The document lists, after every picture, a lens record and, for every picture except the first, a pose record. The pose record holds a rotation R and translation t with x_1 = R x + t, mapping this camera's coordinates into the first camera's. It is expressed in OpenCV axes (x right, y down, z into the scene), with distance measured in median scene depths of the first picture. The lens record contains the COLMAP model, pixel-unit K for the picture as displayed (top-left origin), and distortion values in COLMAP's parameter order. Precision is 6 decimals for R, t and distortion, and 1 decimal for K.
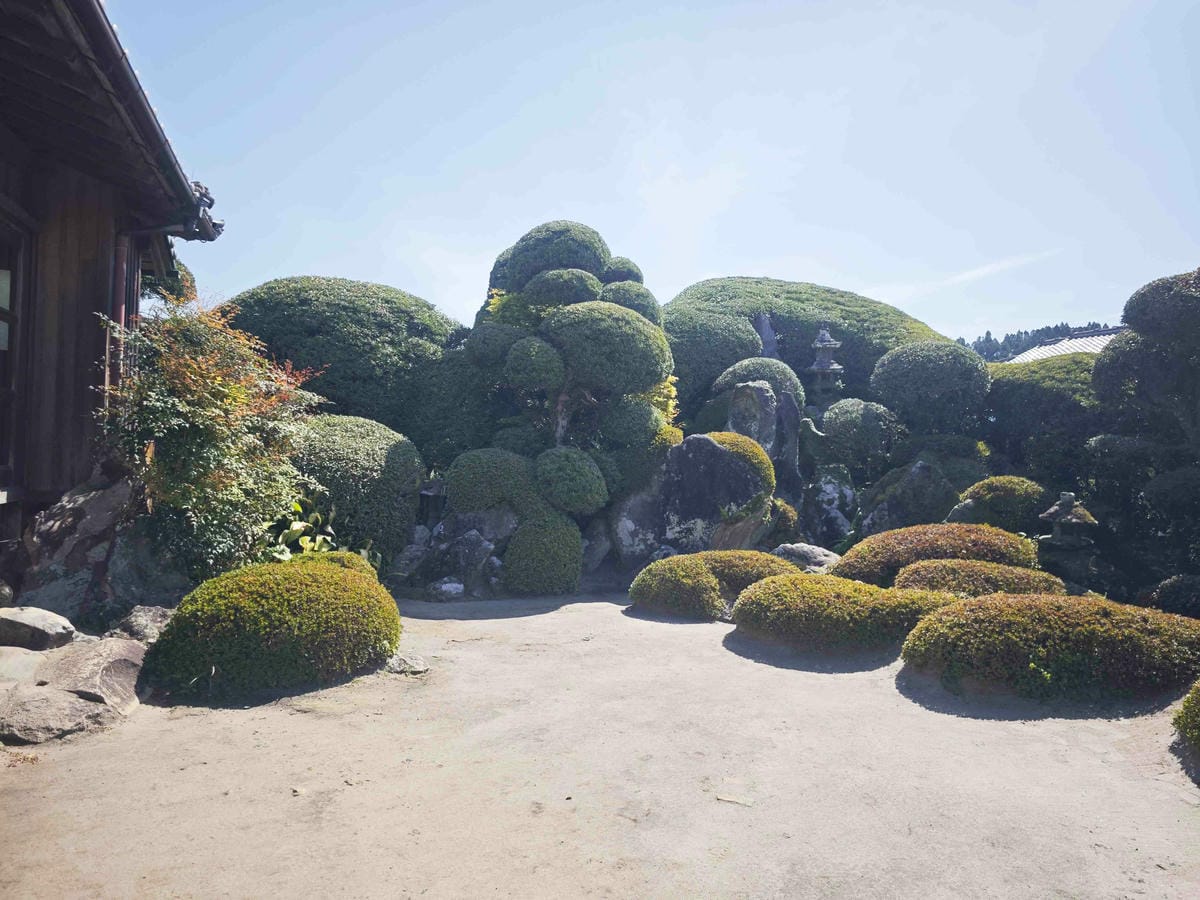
lens RADIAL K [[804.8, 0, 589.4], [0, 804.8, 446.2], [0, 0, 1]] dist [0.036827, -0.020174]
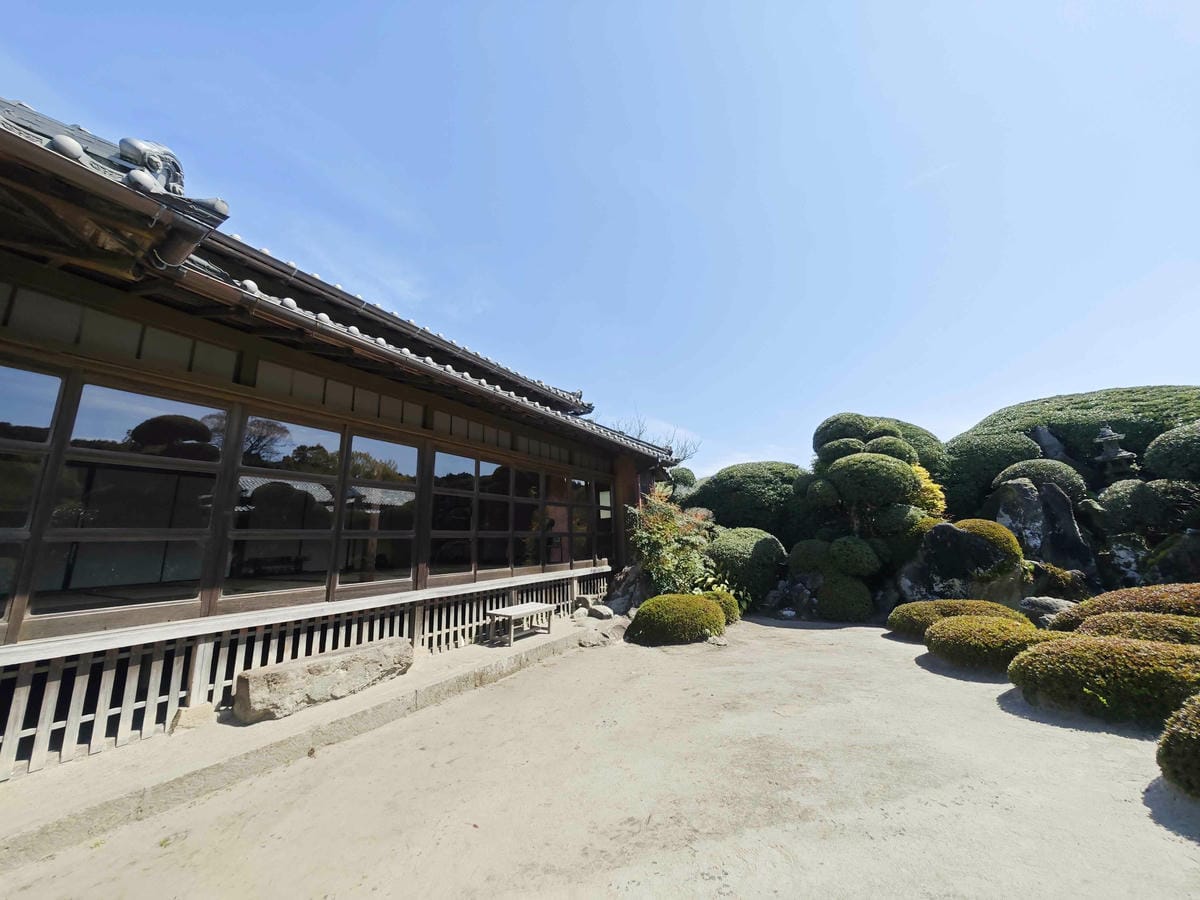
lens RADIAL K [[424.5, 0, 597.1], [0, 424.5, 450.2], [0, 0, 1]] dist [-0.001996, 0.000149]
pose [[0.652810, -0.211353, -0.727440, 0.327481], [0.061876, 0.971958, -0.226868, -0.006520], [0.754990, 0.103091, 0.647582, -0.068443]]
